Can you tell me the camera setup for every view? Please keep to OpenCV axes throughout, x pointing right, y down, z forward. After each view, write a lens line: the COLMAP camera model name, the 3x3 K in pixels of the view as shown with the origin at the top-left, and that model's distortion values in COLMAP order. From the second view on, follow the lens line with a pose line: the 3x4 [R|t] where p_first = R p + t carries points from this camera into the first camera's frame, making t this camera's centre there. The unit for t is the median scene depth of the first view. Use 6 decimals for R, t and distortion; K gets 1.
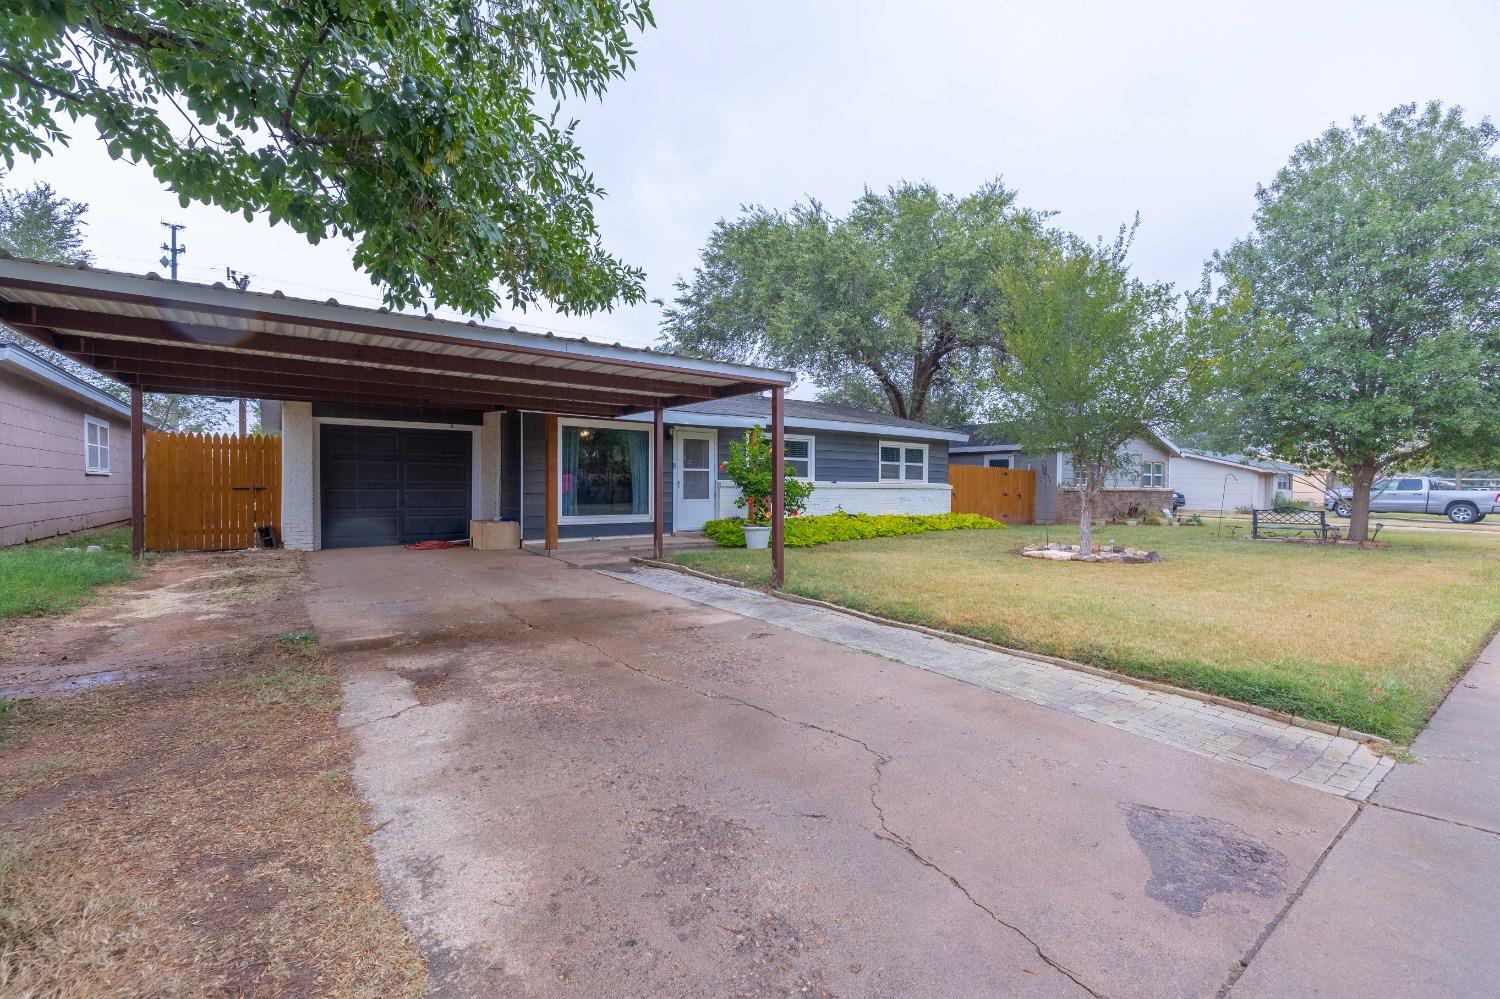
lens RADIAL K [[639.0, 0, 755.3], [0, 639.0, 495.6], [0, 0, 1]] dist [0.001364, 0.000370]
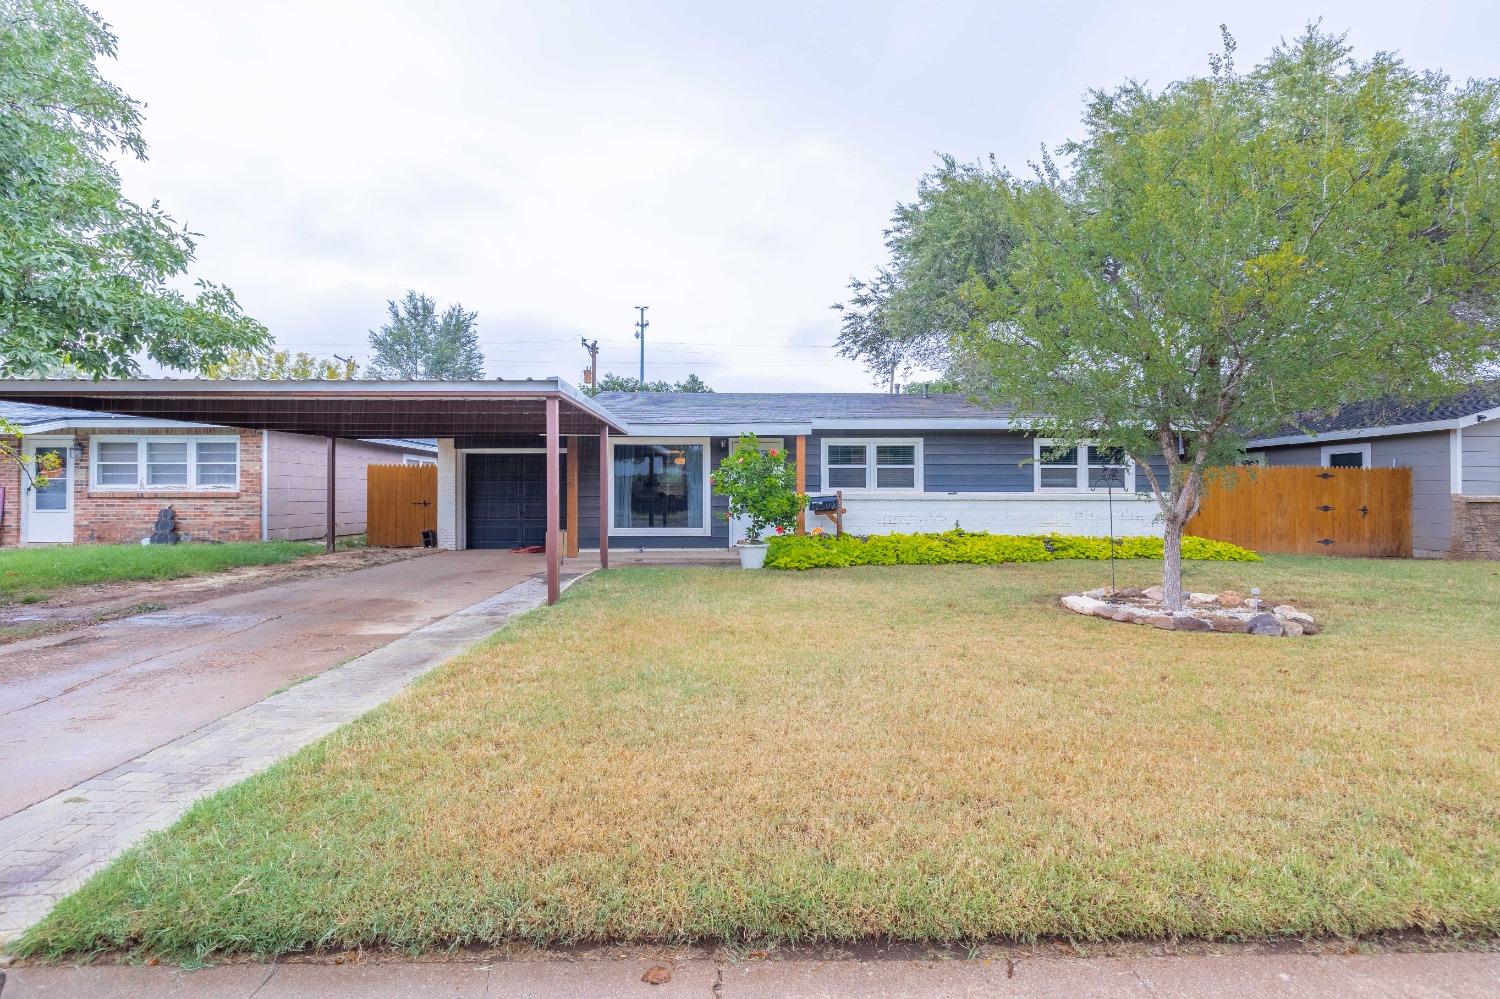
lens RADIAL K [[639.0, 0, 743.8], [0, 639.0, 497.9], [0, 0, 1]] dist [0.001364, 0.000370]
pose [[0.813633, -0.005975, -0.581349, 0.342179], [-0.001743, 0.999918, -0.012716, -0.003601], [0.581377, 0.011359, 0.813555, 0.164403]]
